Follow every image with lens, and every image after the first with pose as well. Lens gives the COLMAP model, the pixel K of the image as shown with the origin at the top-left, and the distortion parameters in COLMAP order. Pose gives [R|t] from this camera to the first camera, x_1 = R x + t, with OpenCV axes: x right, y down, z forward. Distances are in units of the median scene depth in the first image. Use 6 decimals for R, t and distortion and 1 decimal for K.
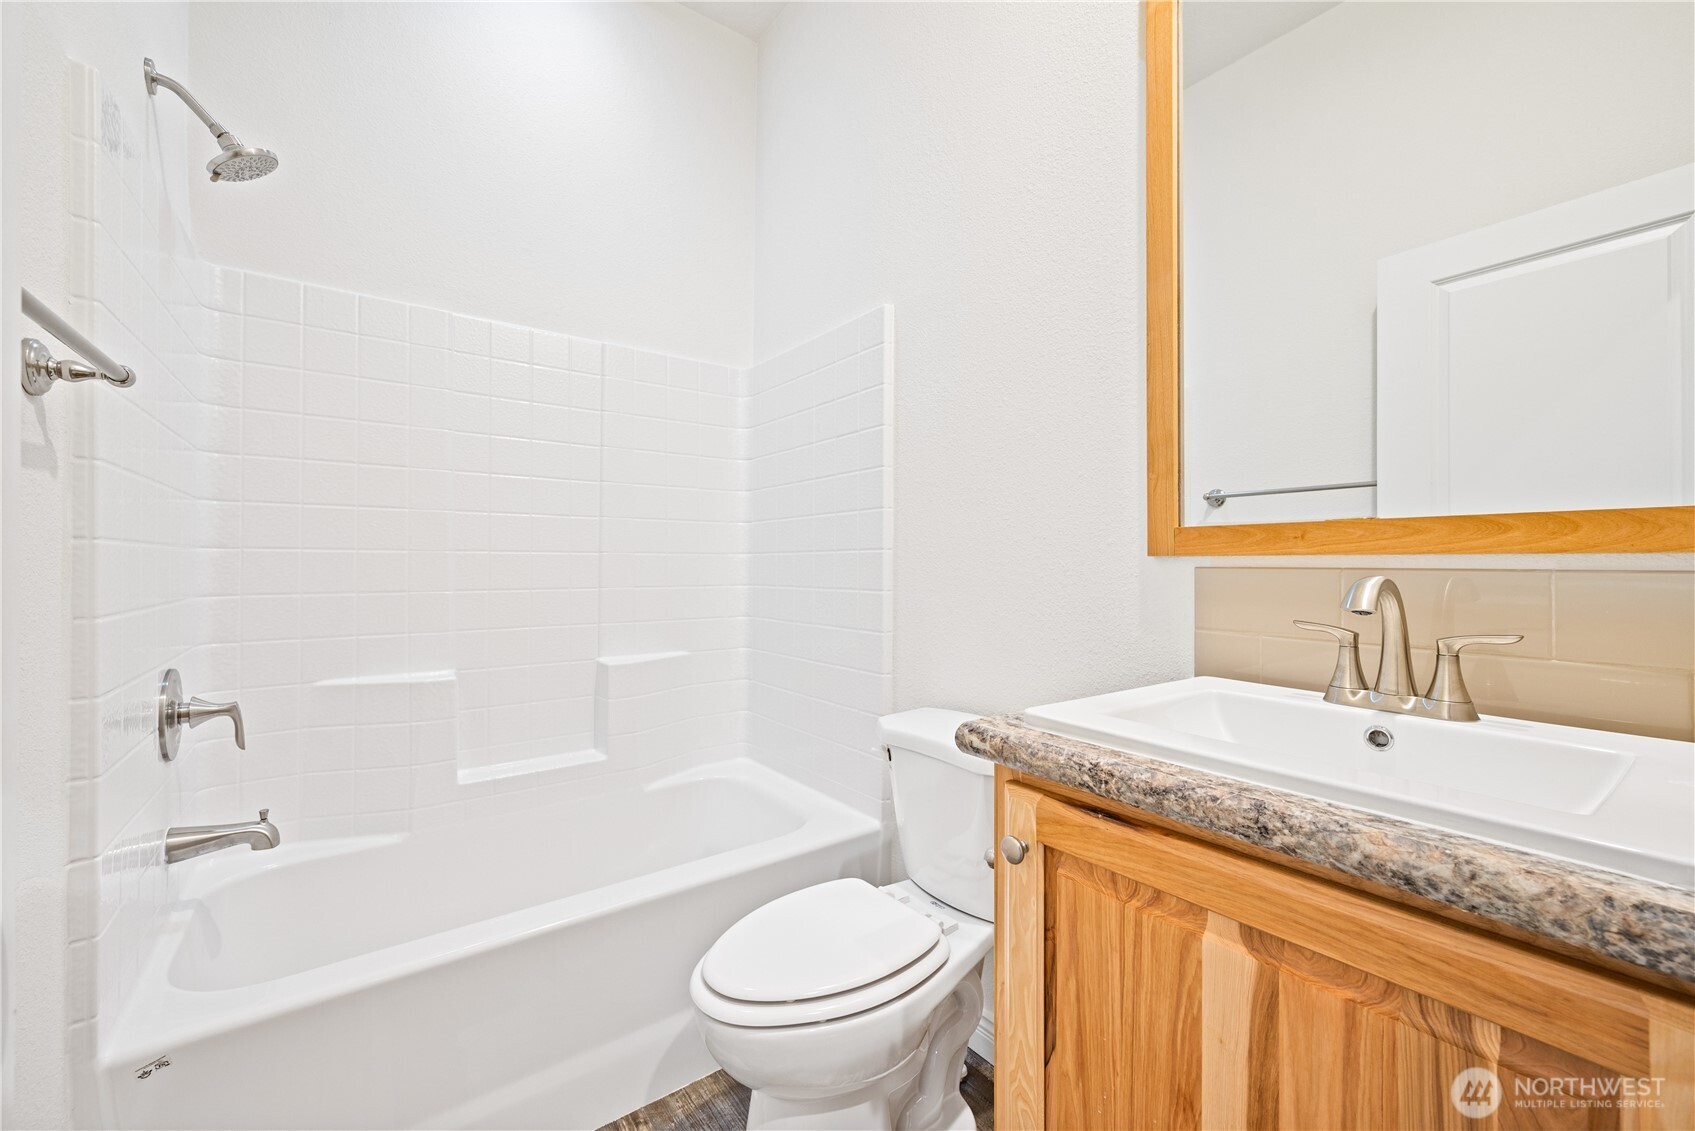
lens RADIAL K [[680.6, 0, 847.5], [0, 680.6, 565.5], [0, 0, 1]] dist [0.000723, 0.000044]
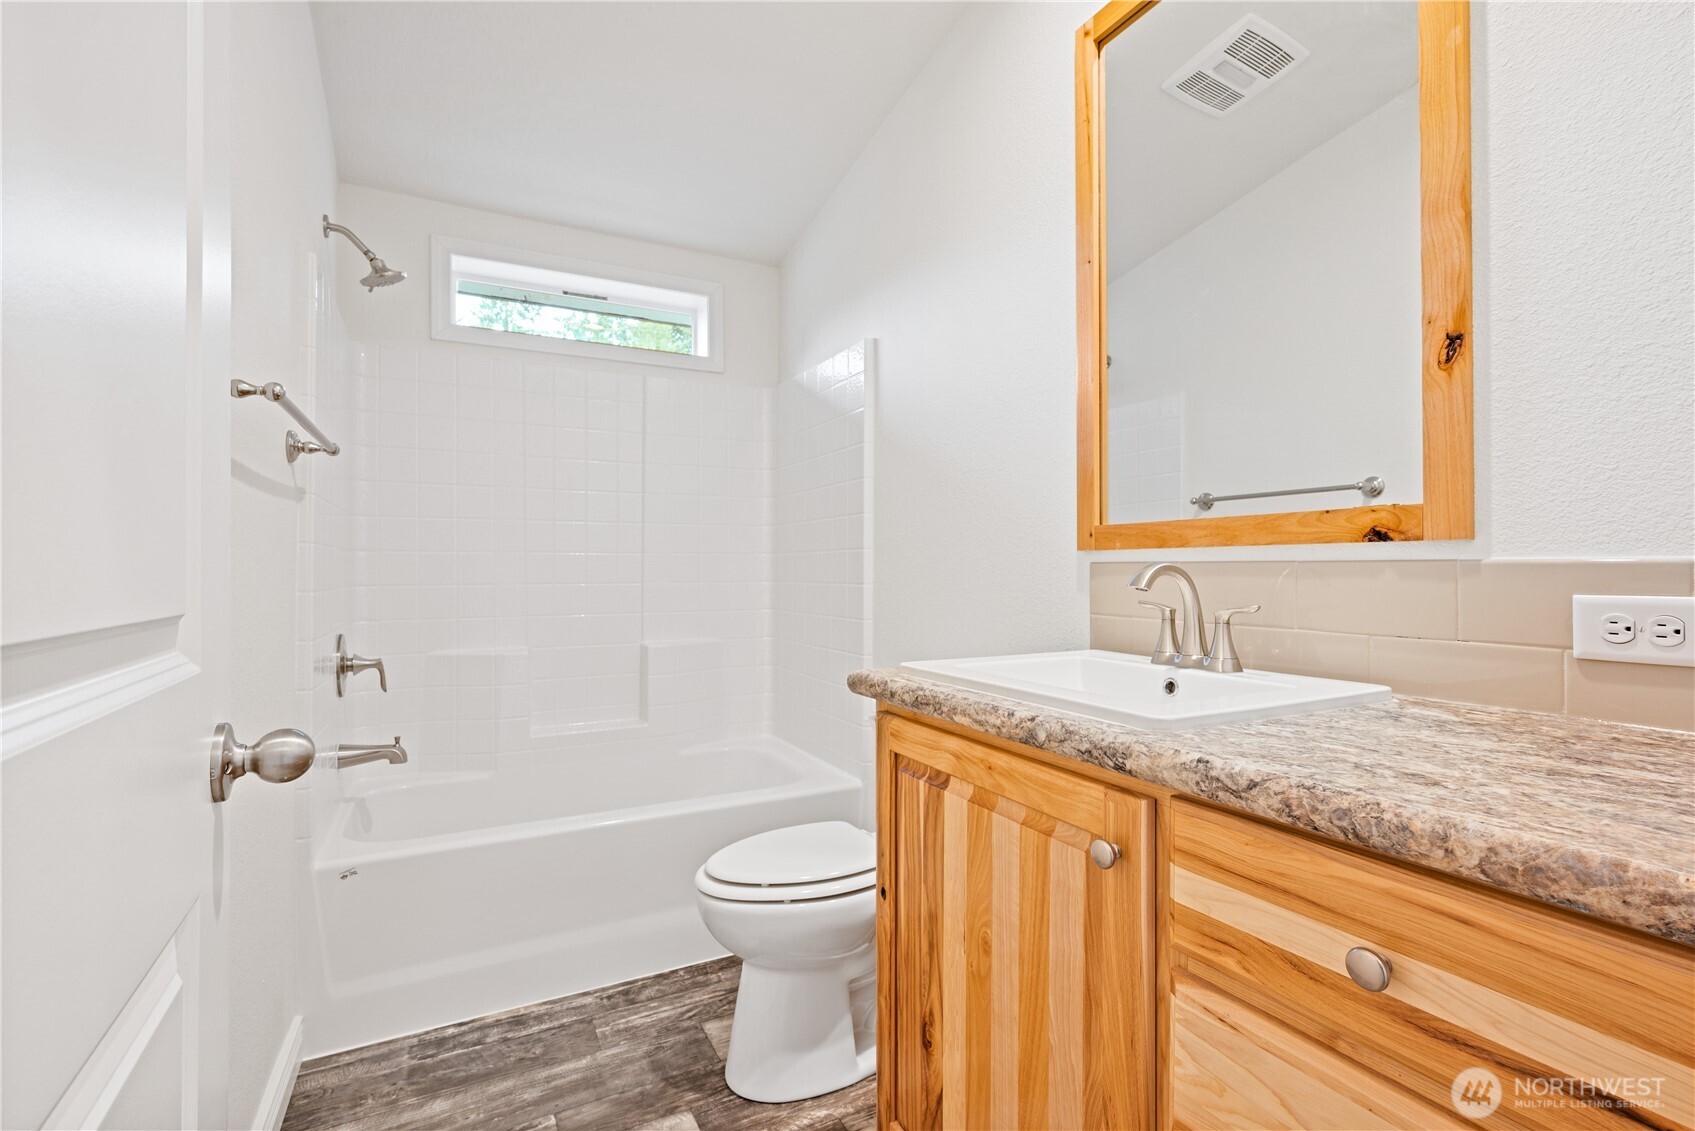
lens RADIAL K [[768.0, 0, 847.5], [0, 768.0, 565.5], [0, 0, 1]] dist [0.001266, -0.000138]
pose [[0.990782, -0.005667, -0.135349, 0.296897], [0.005535, 0.999984, -0.001354, 0.013103], [0.135355, 0.000593, 0.990797, -0.475987]]
